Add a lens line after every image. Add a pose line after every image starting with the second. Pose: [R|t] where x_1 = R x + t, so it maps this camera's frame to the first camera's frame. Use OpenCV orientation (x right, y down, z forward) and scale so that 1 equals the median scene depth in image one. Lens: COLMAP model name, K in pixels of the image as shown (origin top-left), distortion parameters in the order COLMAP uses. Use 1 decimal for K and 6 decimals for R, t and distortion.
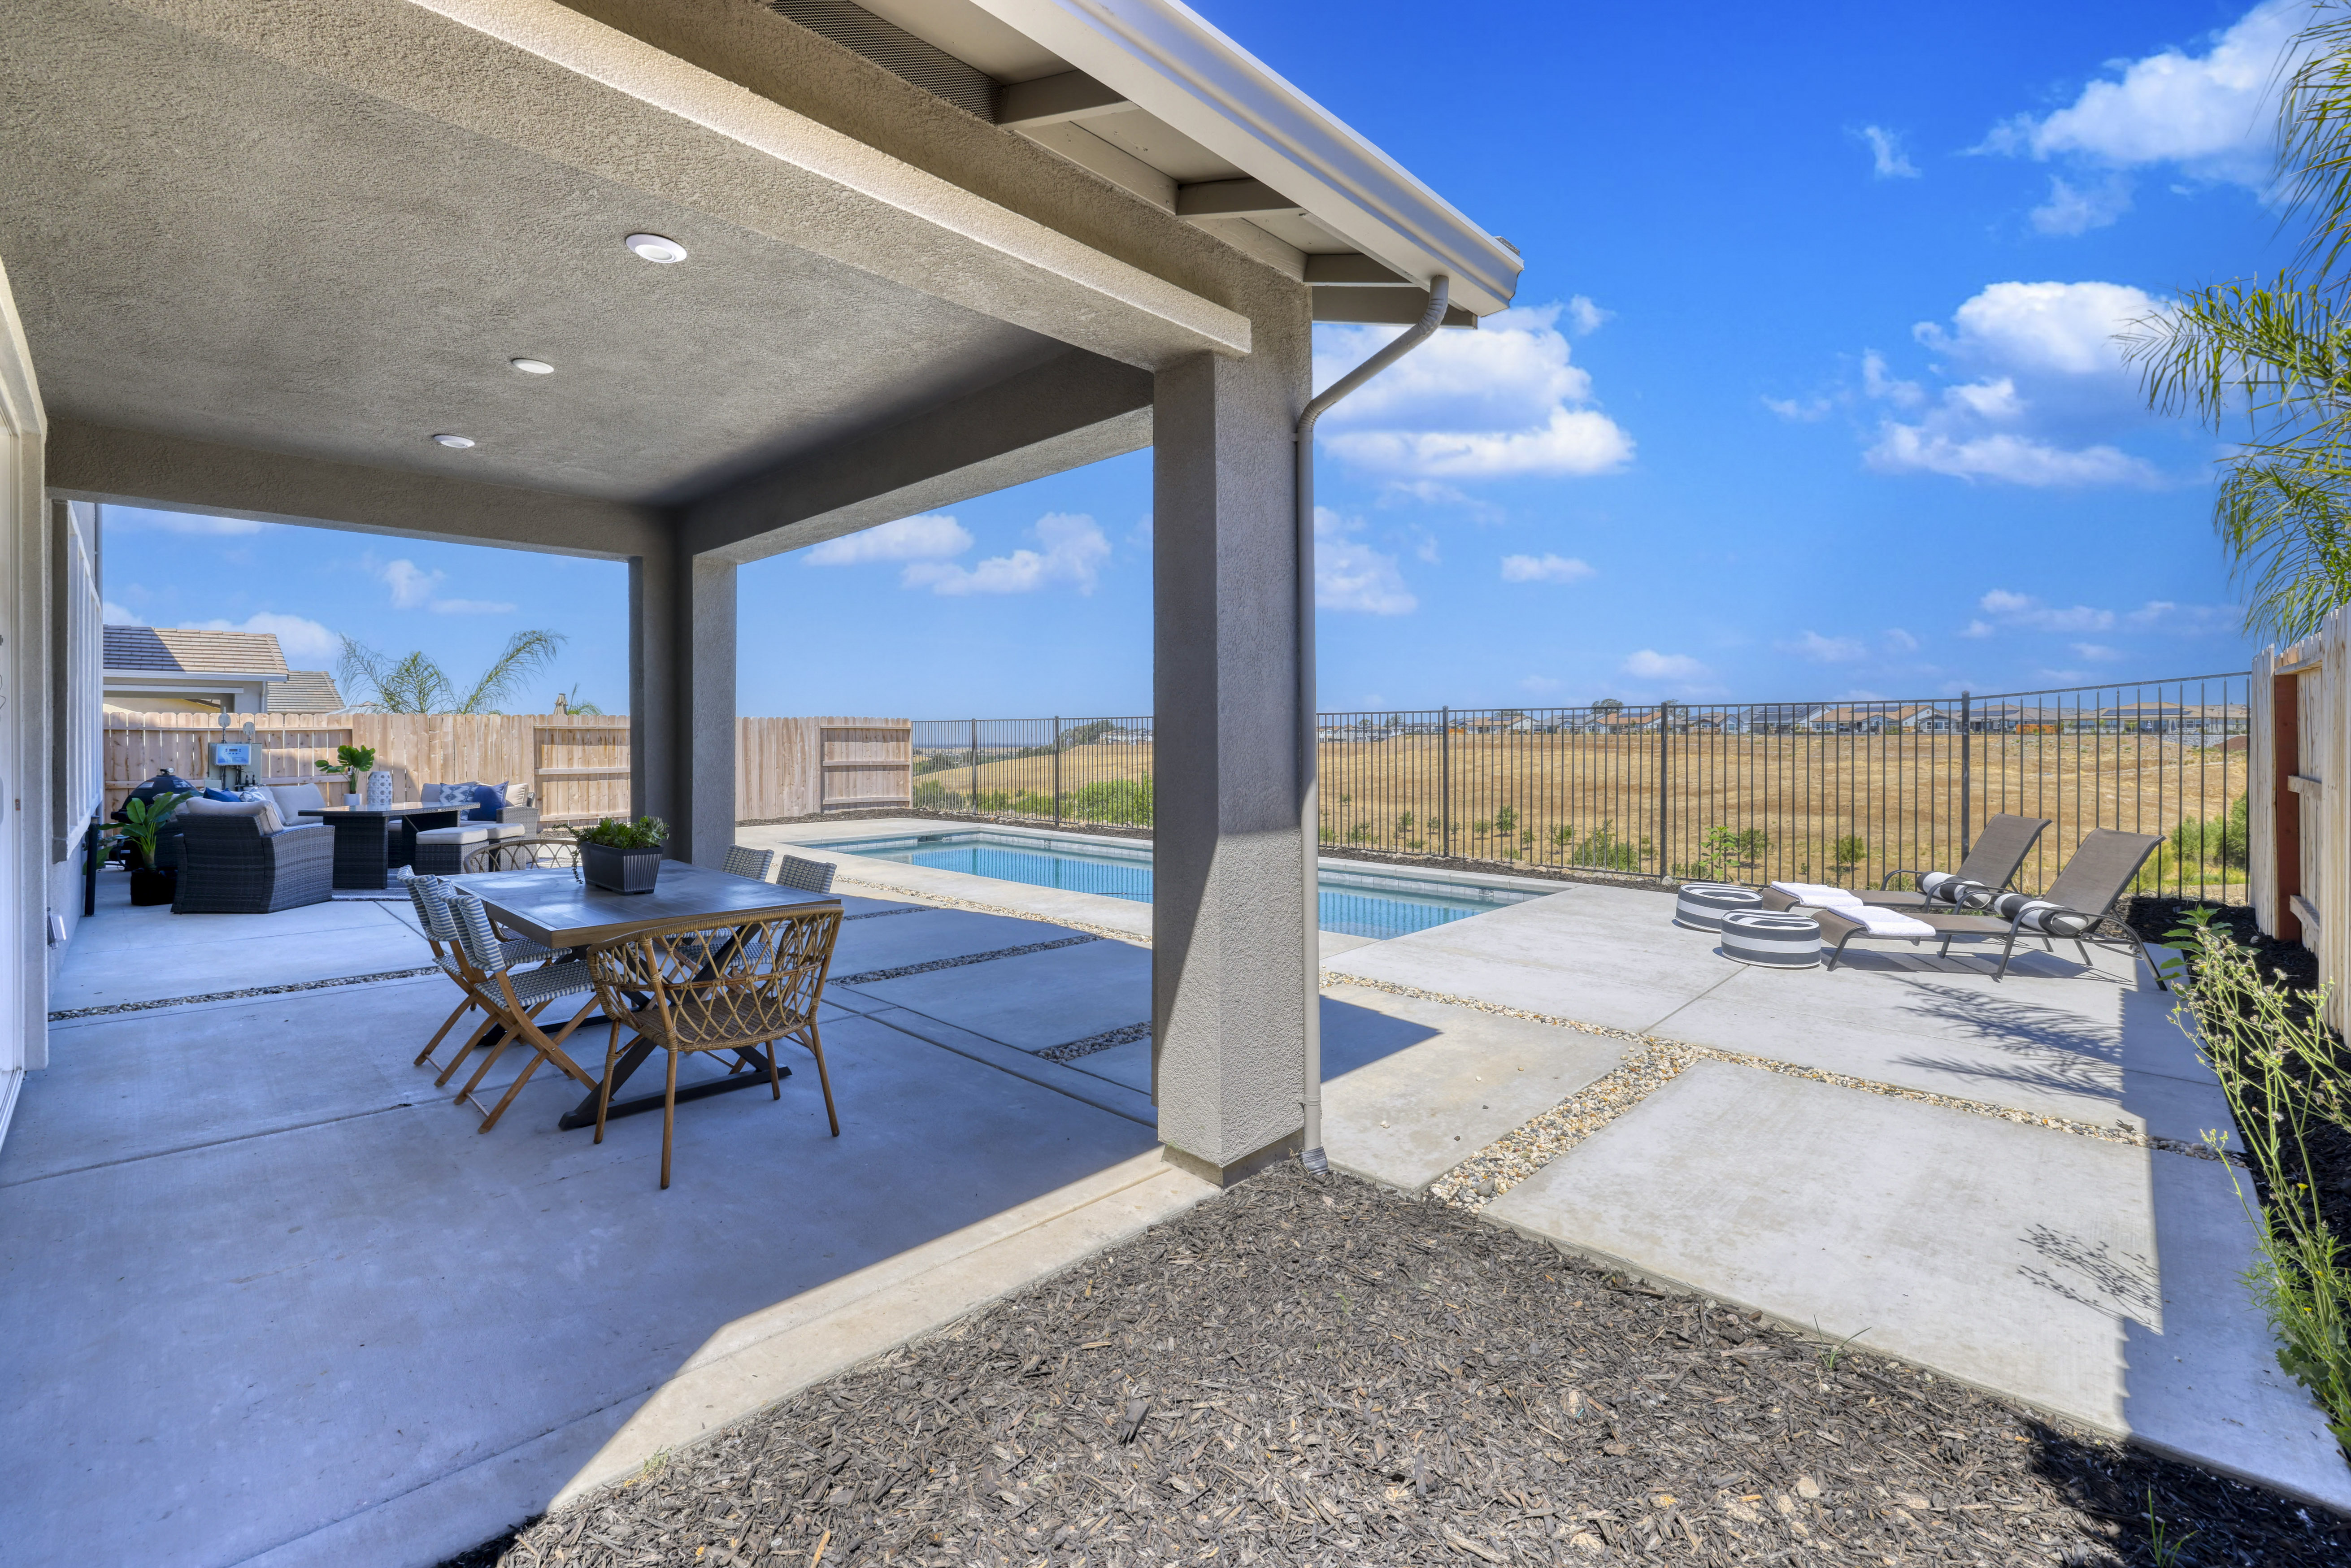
lens RADIAL K [[995.9, 0, 1180.2], [0, 995.9, 746.6], [0, 0, 1]] dist [0.002002, 0.000430]
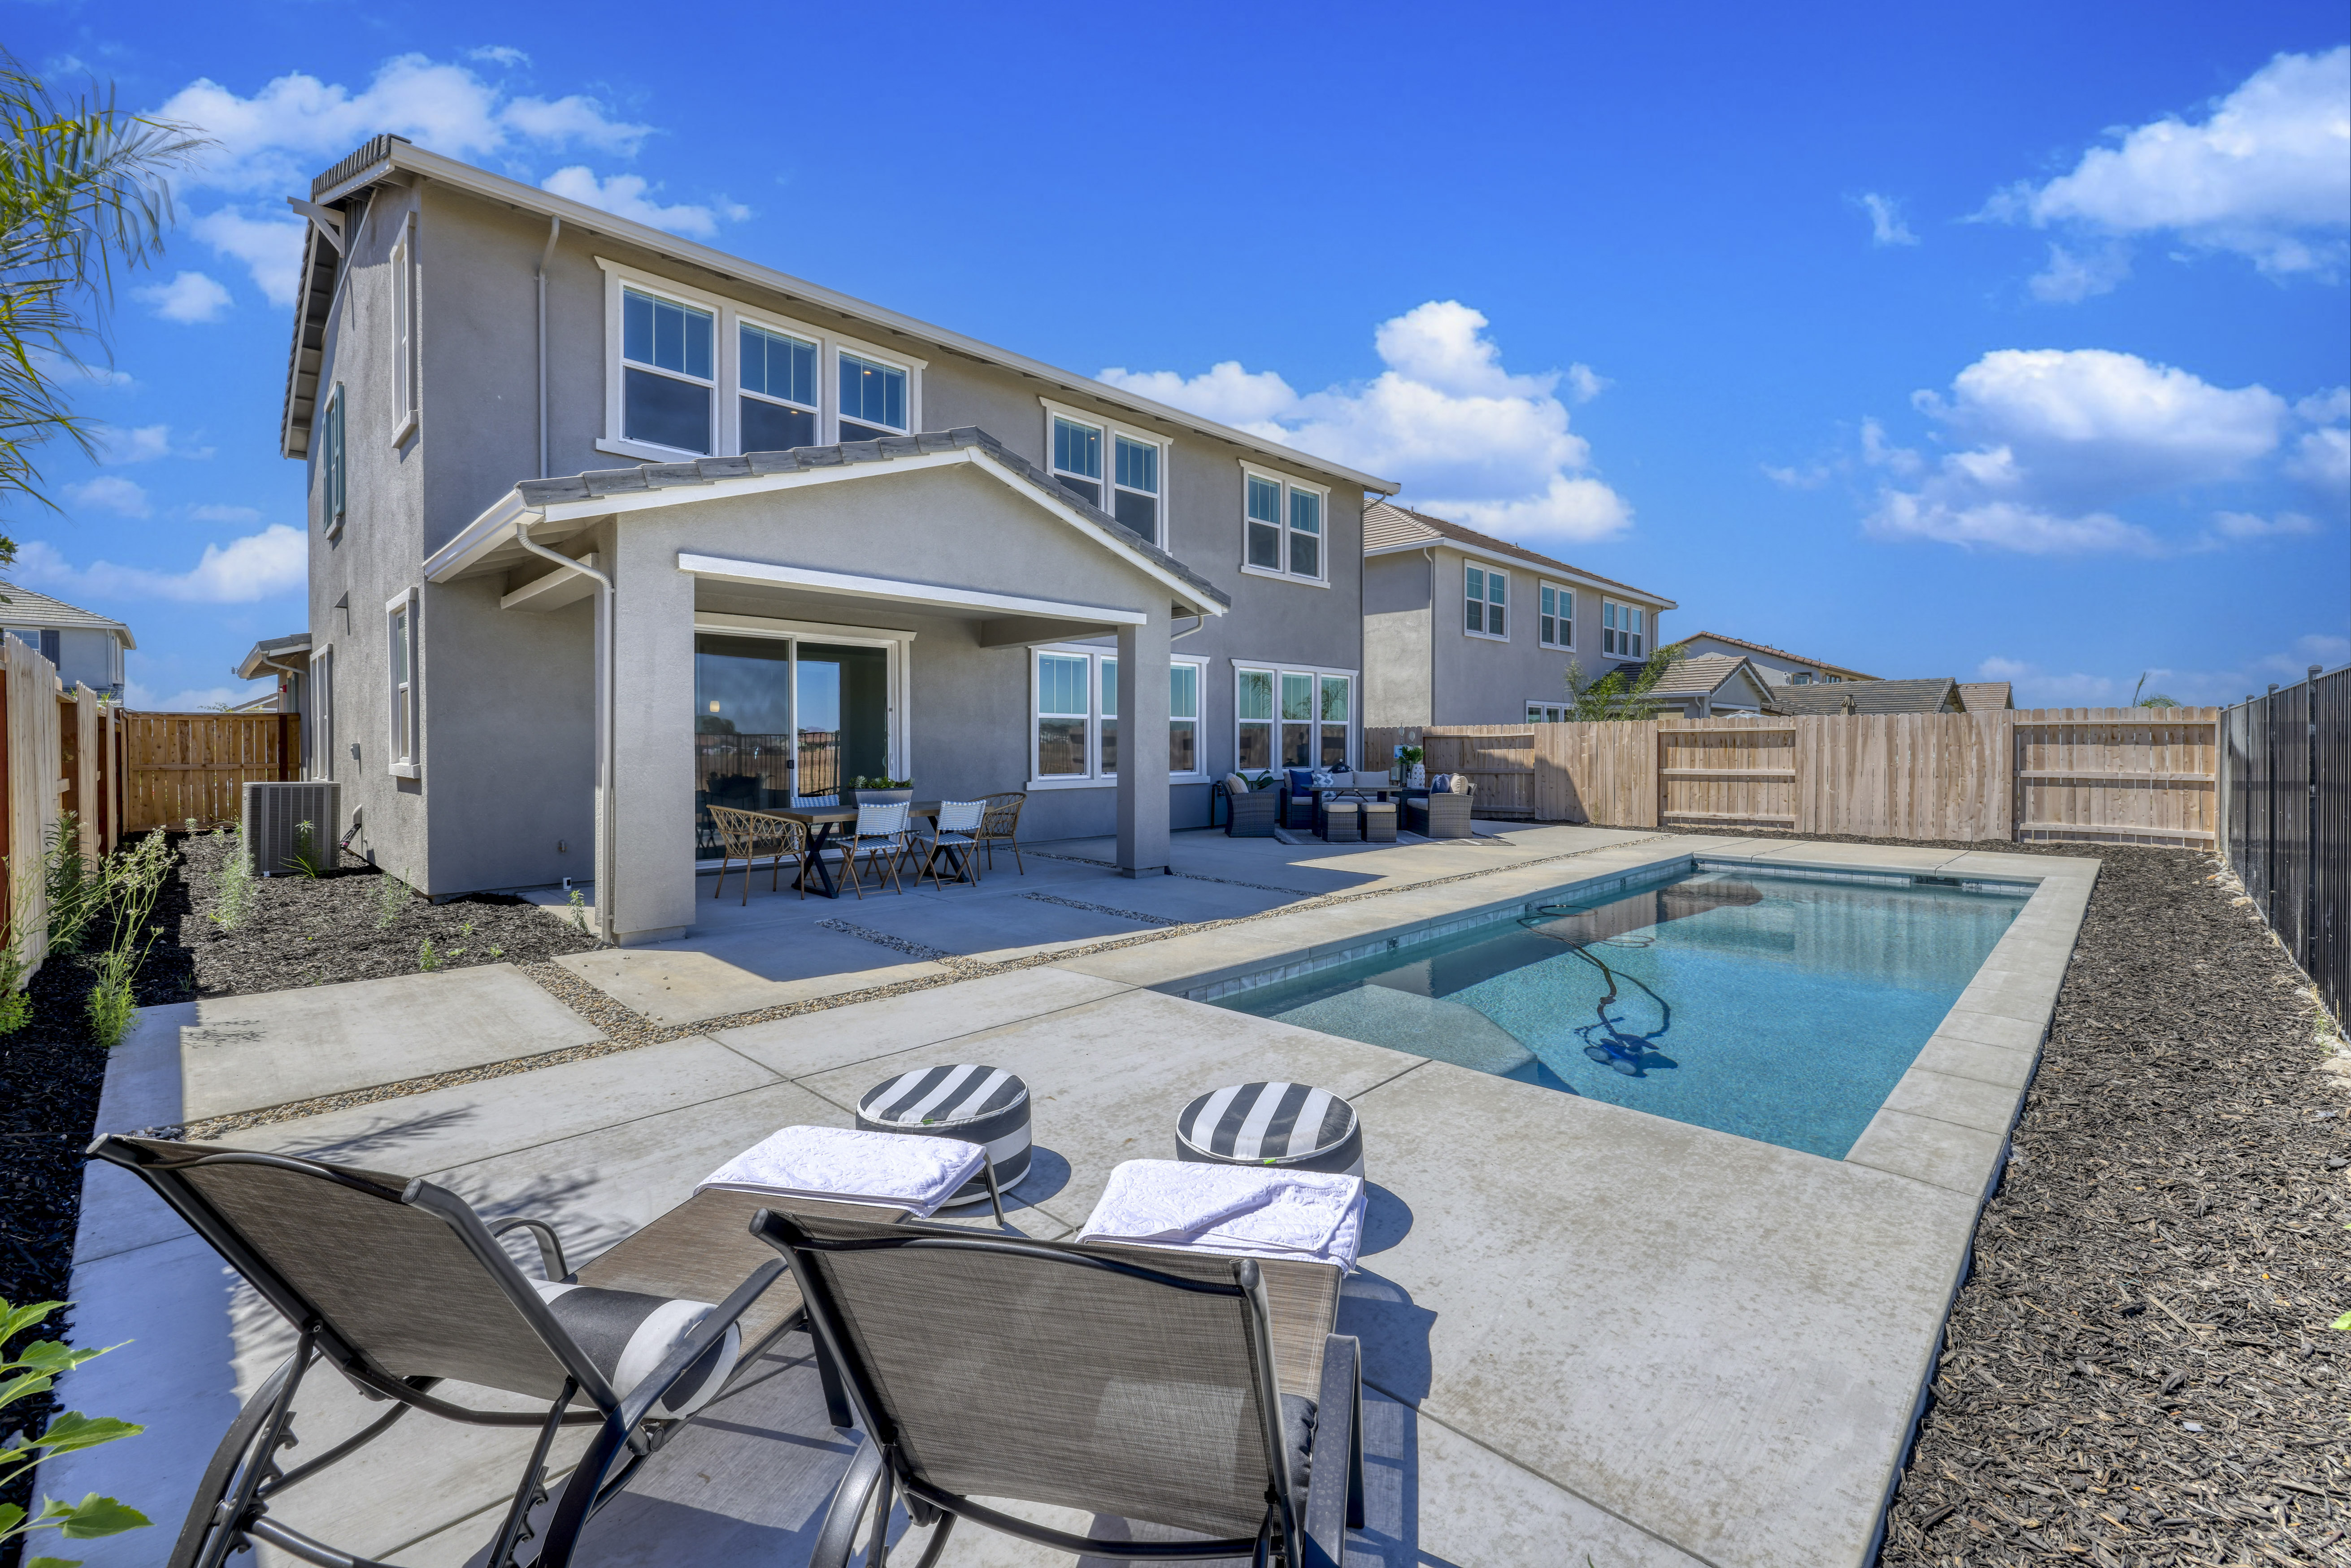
lens RADIAL K [[984.4, 0, 1179.4], [0, 984.4, 756.4], [0, 0, 1]] dist [0.000998, 0.000123]
pose [[-0.015989, 0.011779, -0.999803, 0.397294], [-0.005374, 0.999915, 0.011866, -0.001698], [0.999858, 0.005563, -0.015924, 0.411996]]
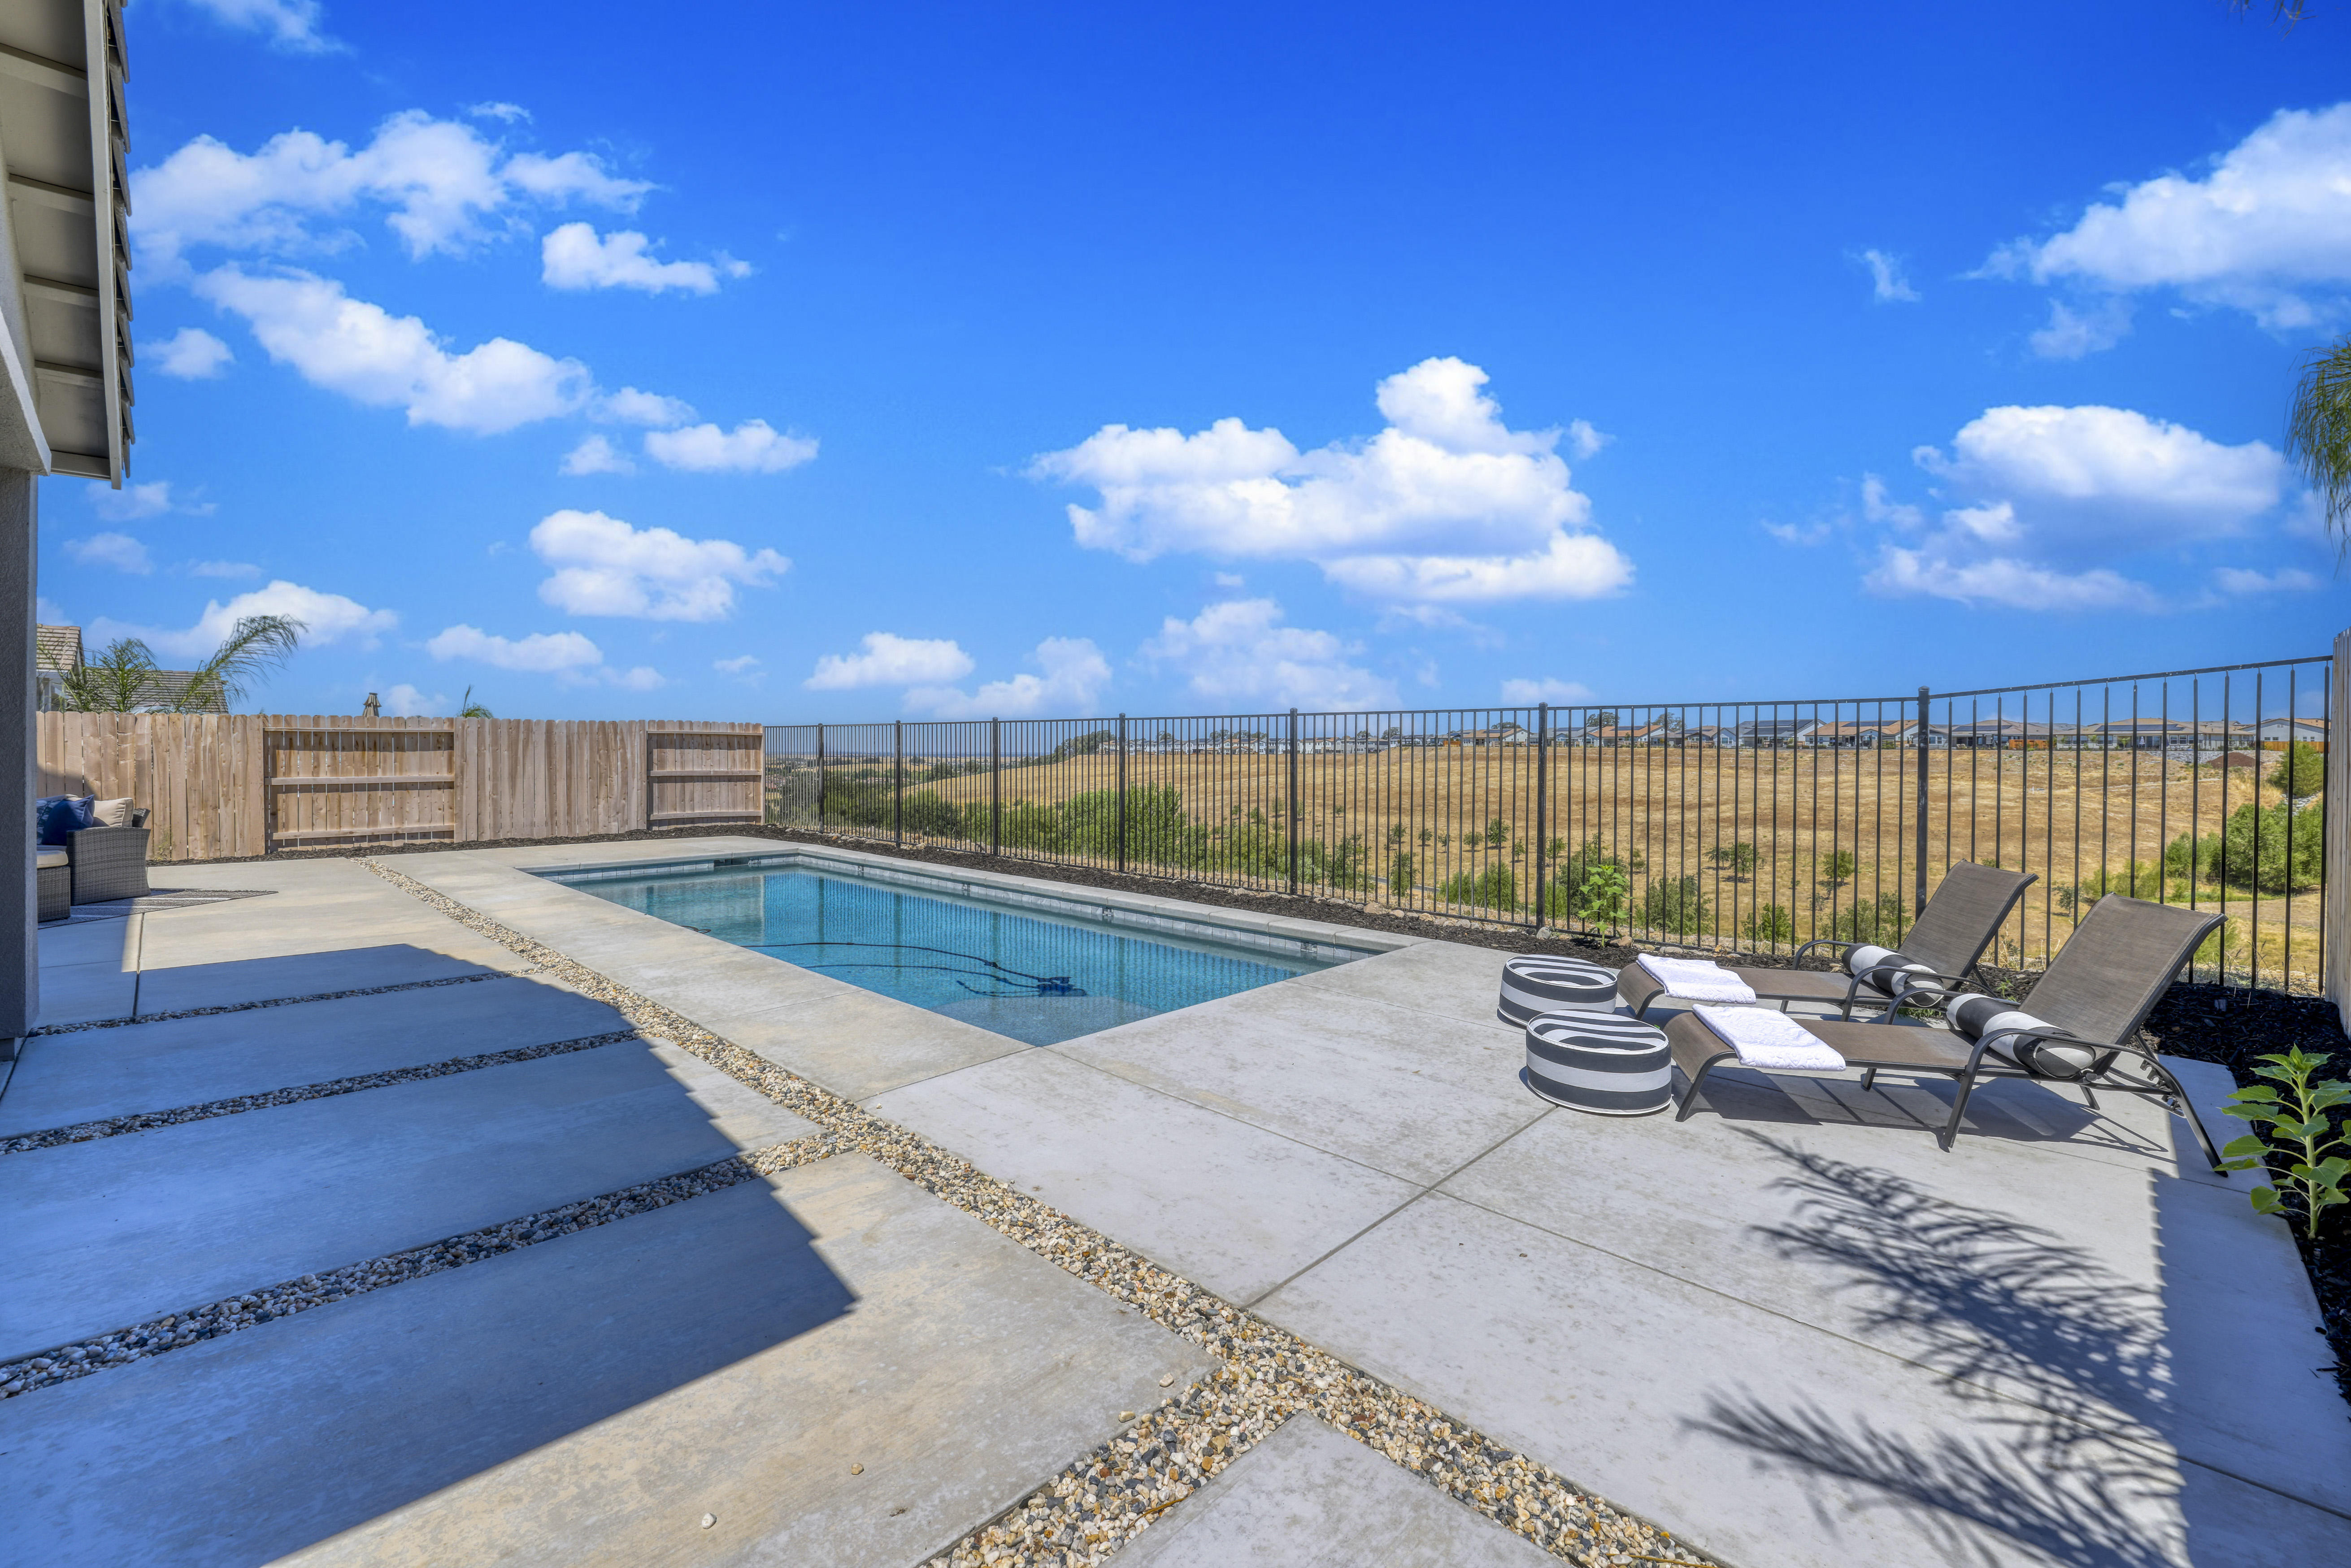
lens RADIAL K [[984.4, 0, 1179.4], [0, 984.4, 756.4], [0, 0, 1]] dist [0.000998, 0.000123]
pose [[0.999981, 0.005720, -0.002256, 0.118504], [-0.005721, 0.999983, -0.000620, -0.000525], [0.002253, 0.000633, 0.999997, 0.133902]]
